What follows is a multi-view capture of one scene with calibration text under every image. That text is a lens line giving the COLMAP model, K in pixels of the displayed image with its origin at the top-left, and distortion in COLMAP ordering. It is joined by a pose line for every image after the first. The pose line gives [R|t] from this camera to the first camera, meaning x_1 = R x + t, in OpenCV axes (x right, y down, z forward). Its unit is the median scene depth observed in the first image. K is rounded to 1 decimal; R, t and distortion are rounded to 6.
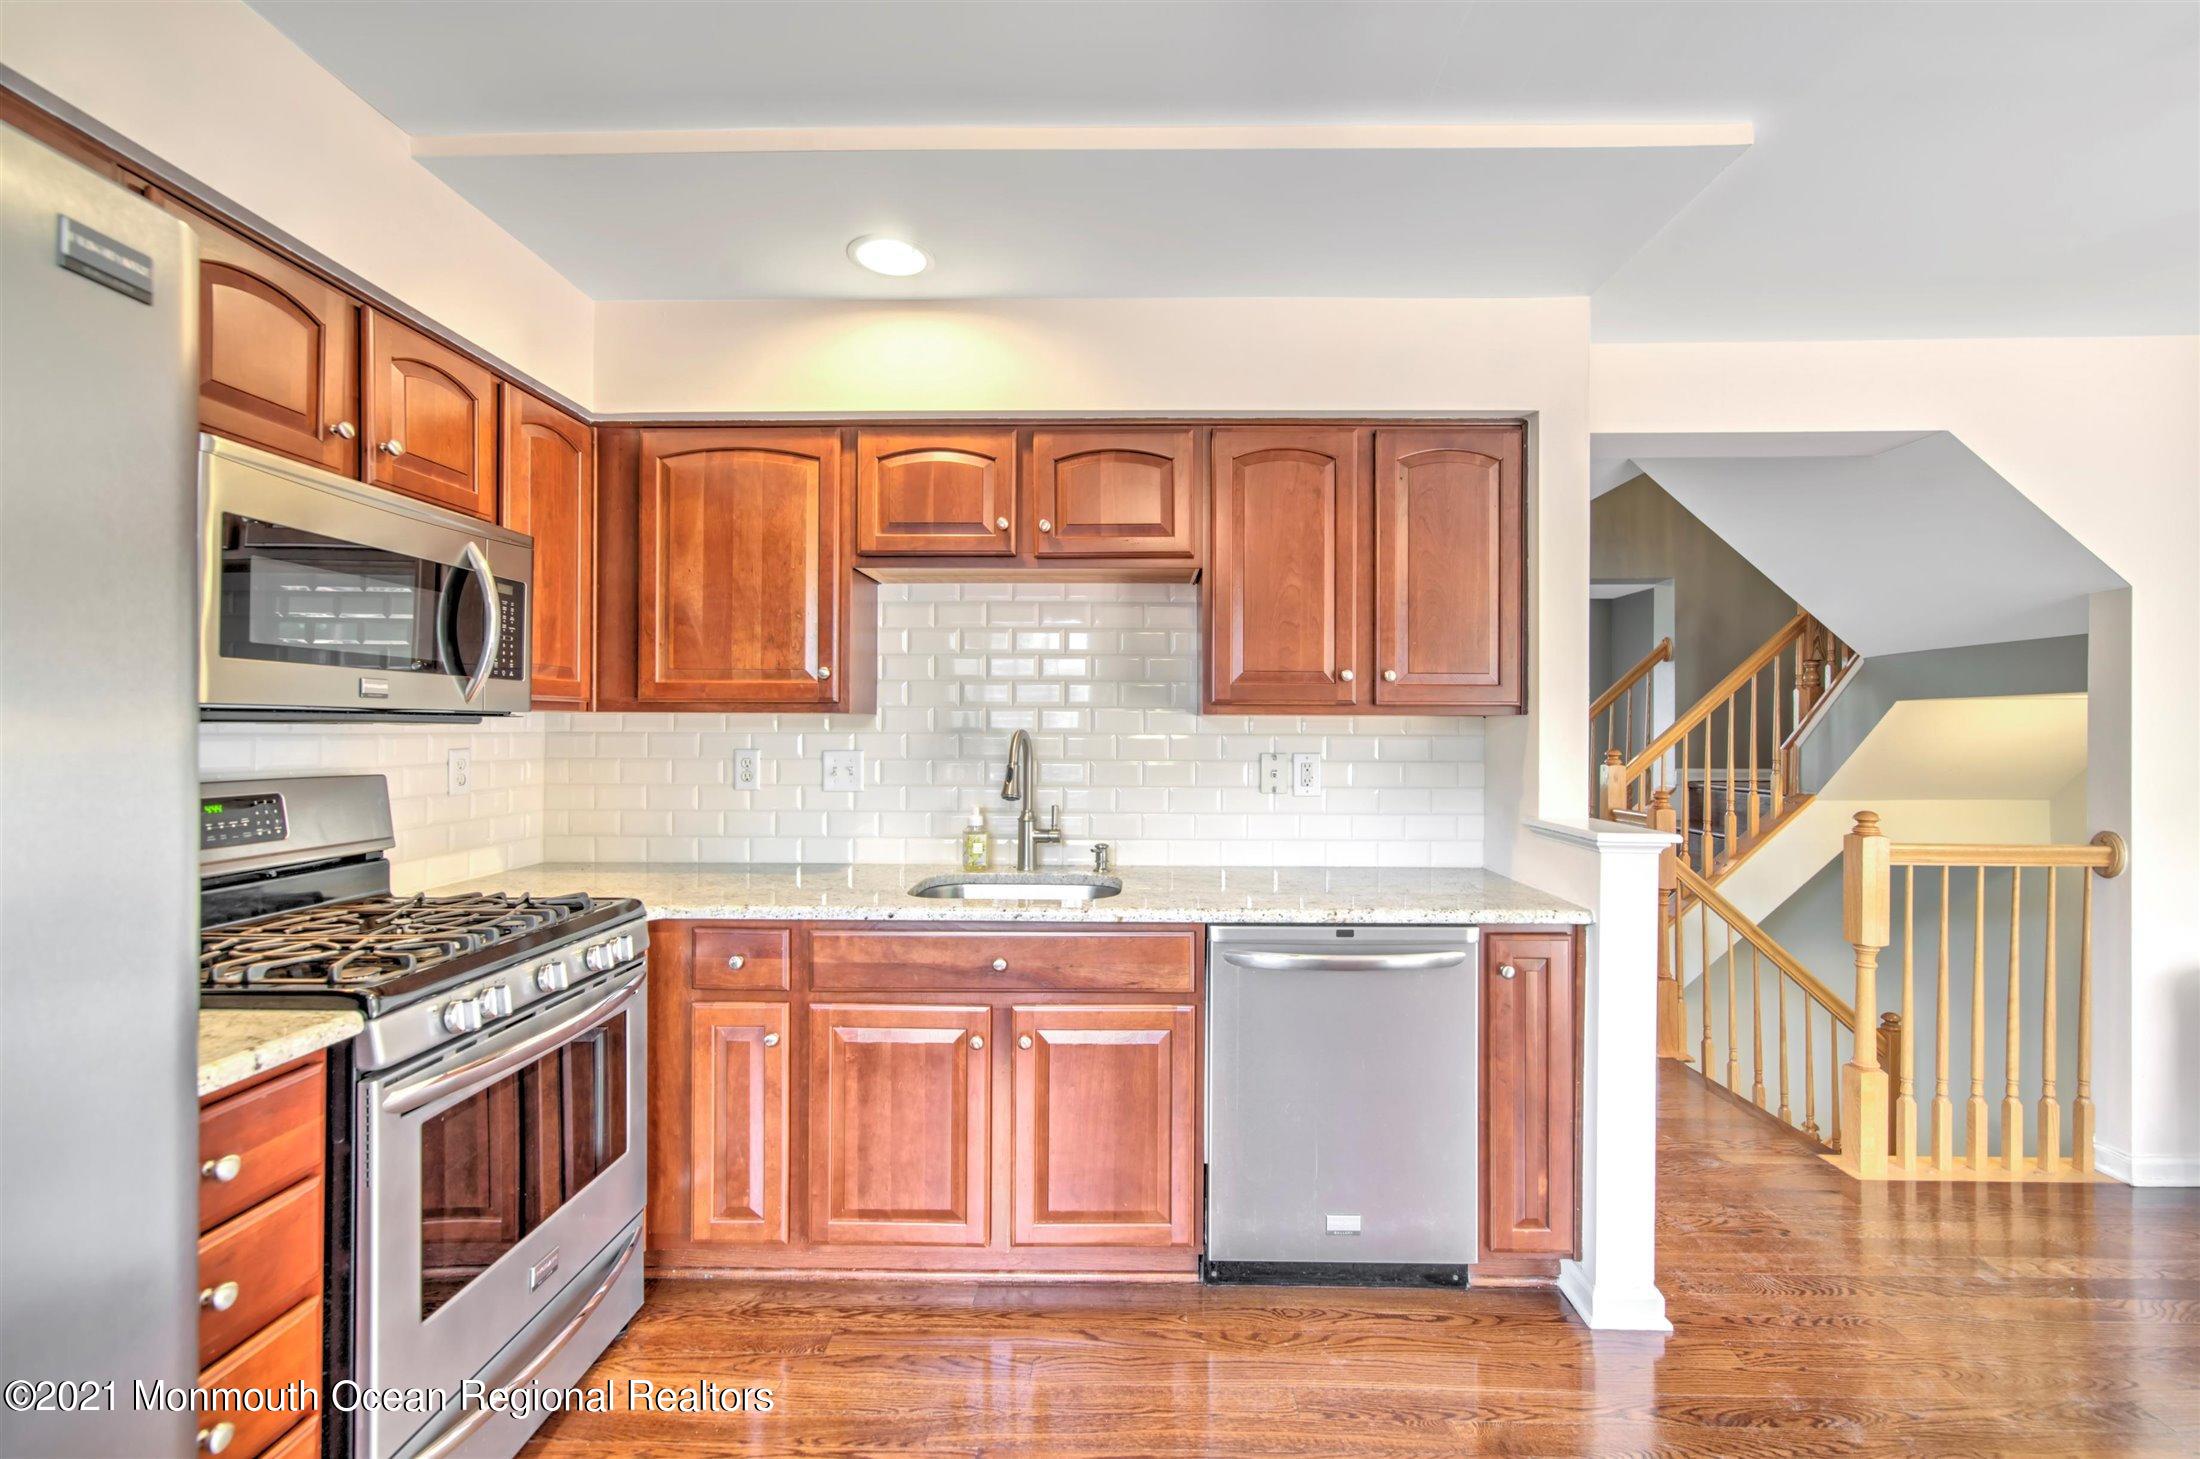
lens RADIAL K [[970.9, 0, 1123.7], [0, 970.9, 731.0], [0, 0, 1]] dist [0.000544, 0.002199]
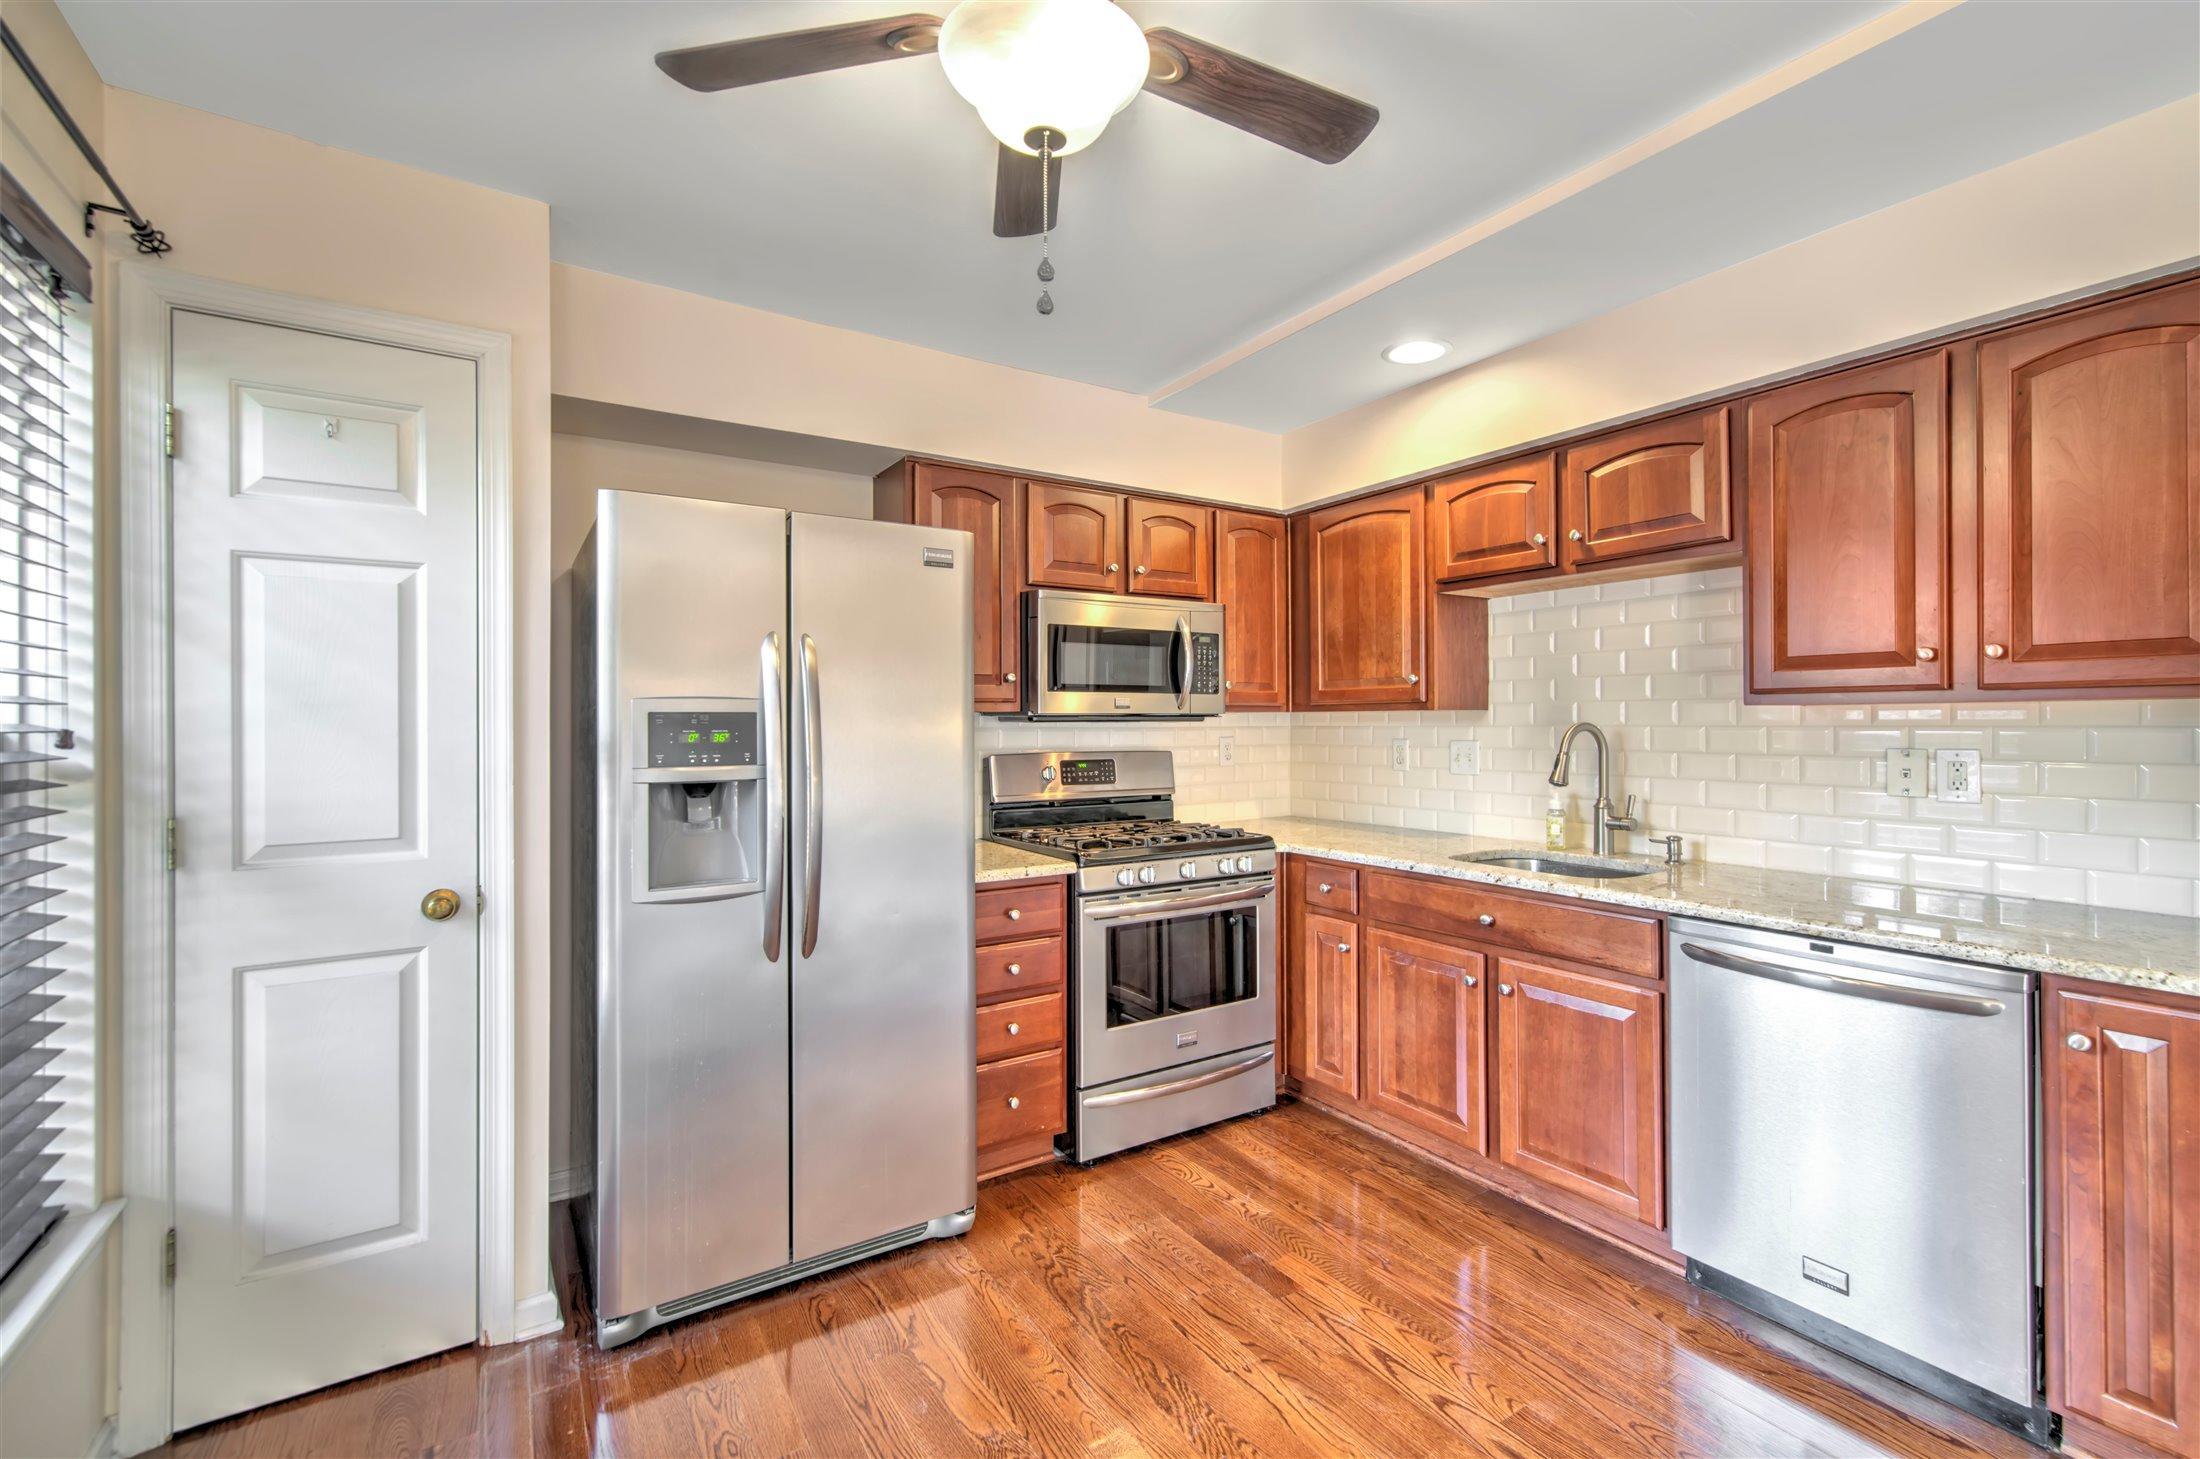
lens RADIAL K [[970.9, 0, 1094.2], [0, 970.9, 723.9], [0, 0, 1]] dist [0.000544, 0.002199]
pose [[0.539065, -0.004787, -0.842250, 0.610277], [0.005359, 0.999983, -0.002253, -0.000016], [0.842247, -0.003299, 0.539082, -0.046524]]
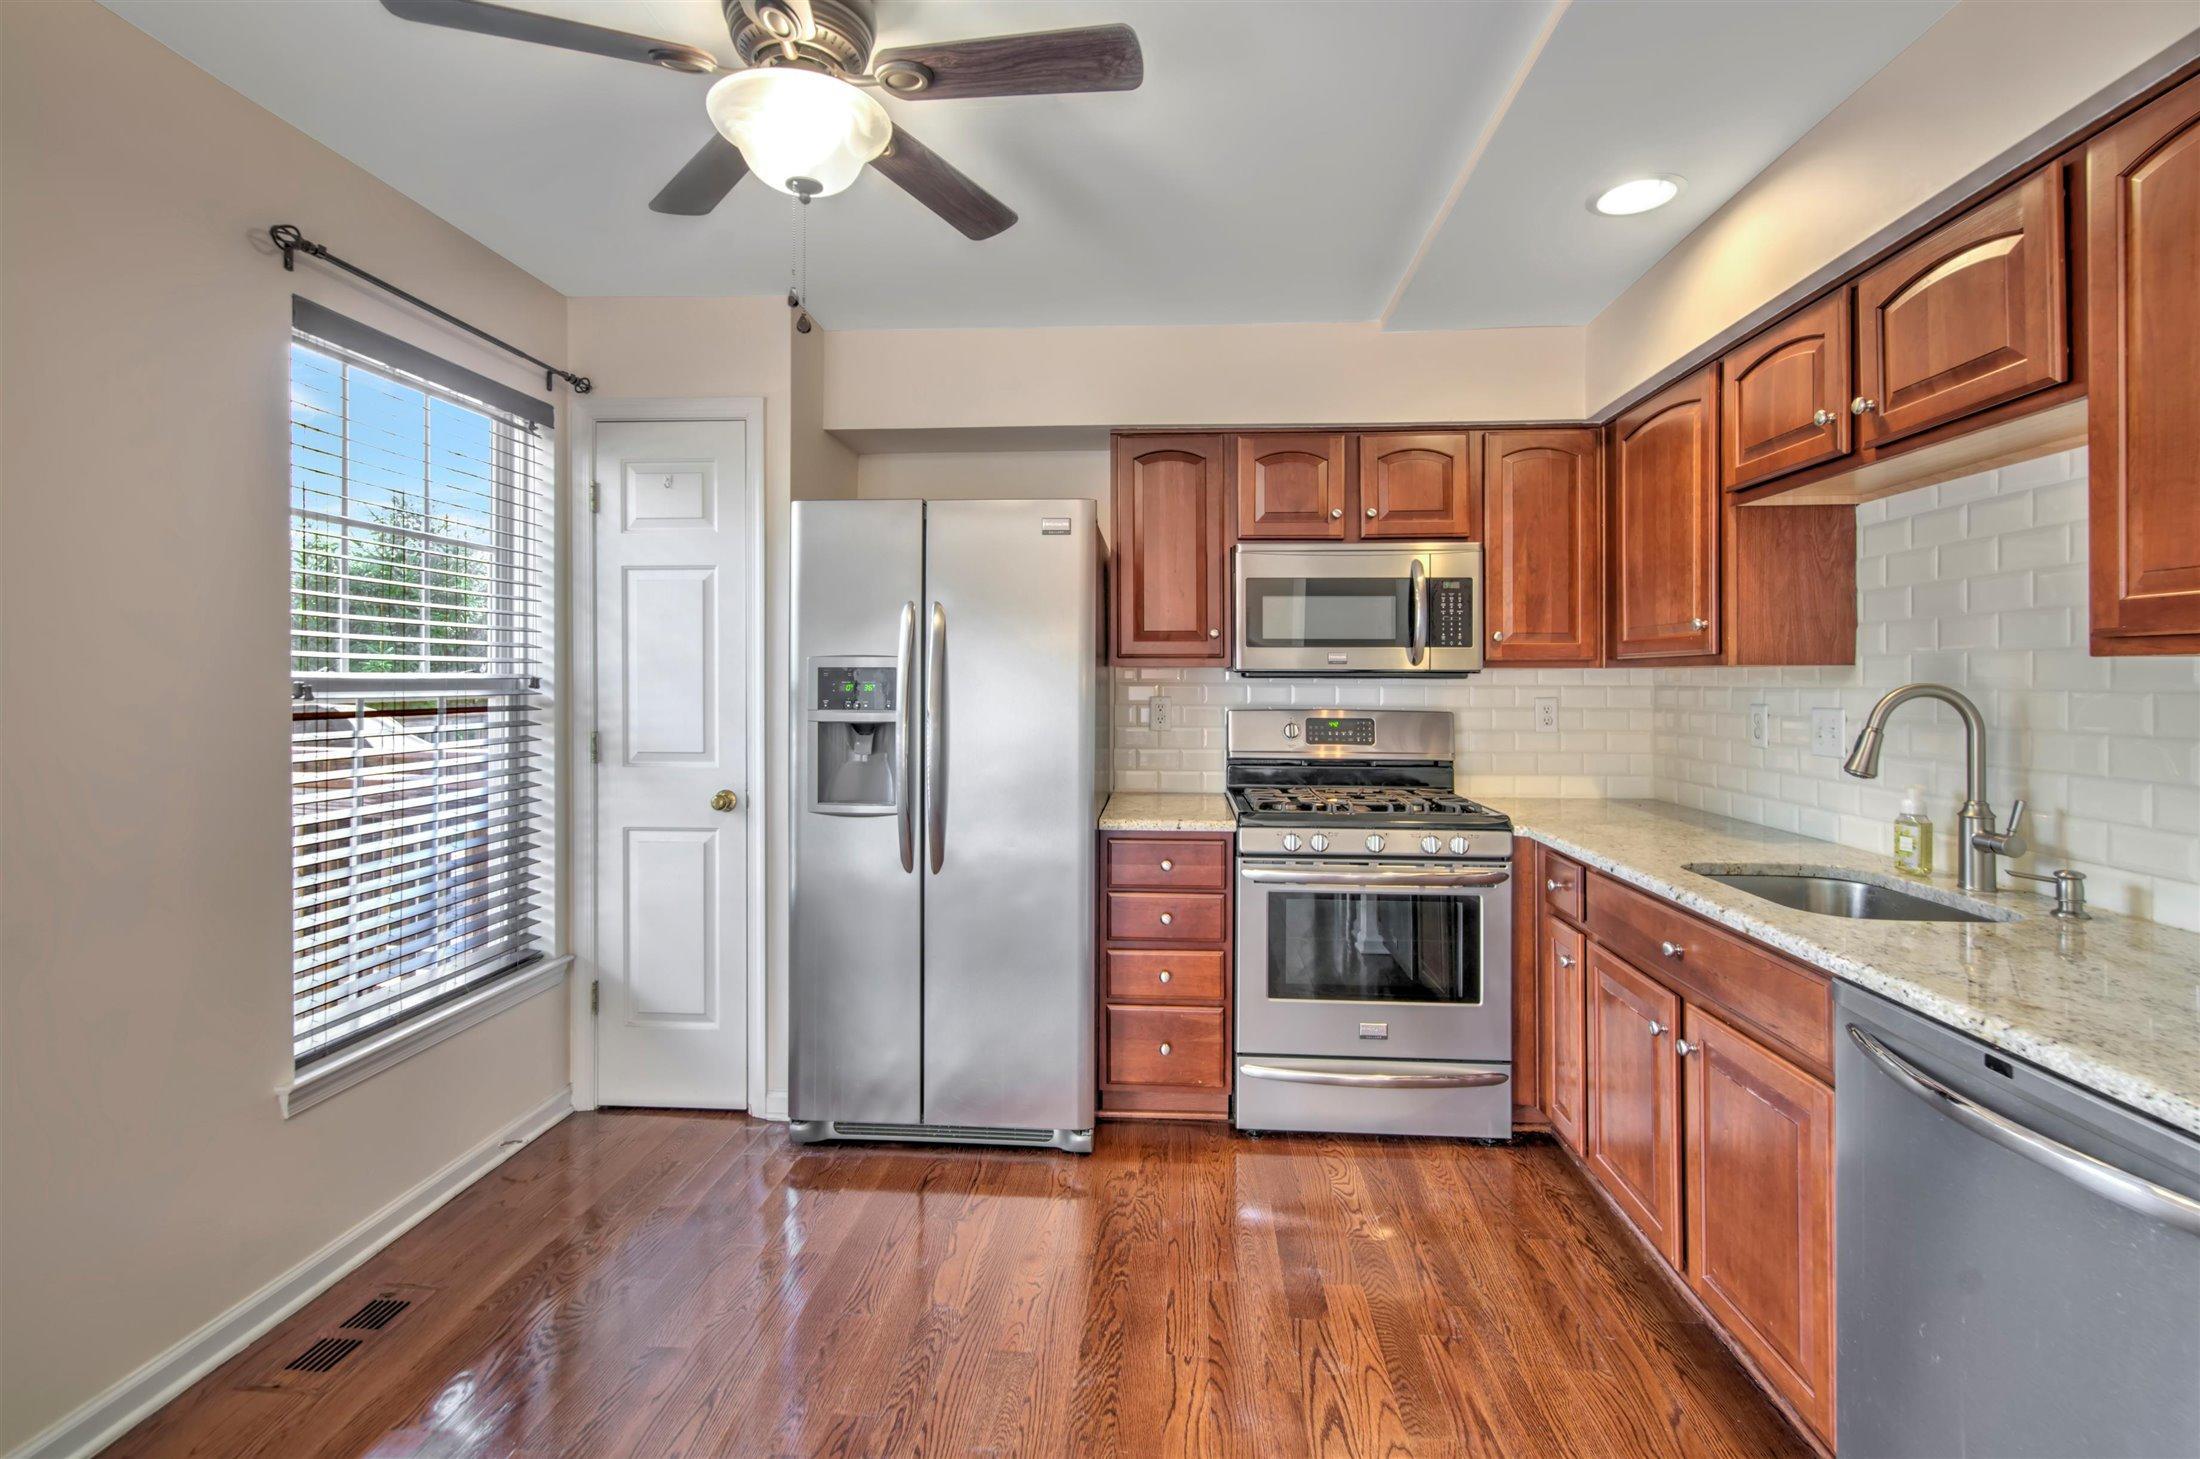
lens RADIAL K [[970.9, 0, 1074.2], [0, 970.9, 682.1], [0, 0, 1]] dist [0.000544, 0.002199]
pose [[-0.088009, -0.001324, -0.996119, 0.787205], [-0.005775, 0.999983, -0.000819, 0.001949], [0.996103, 0.005680, -0.088015, 0.531961]]
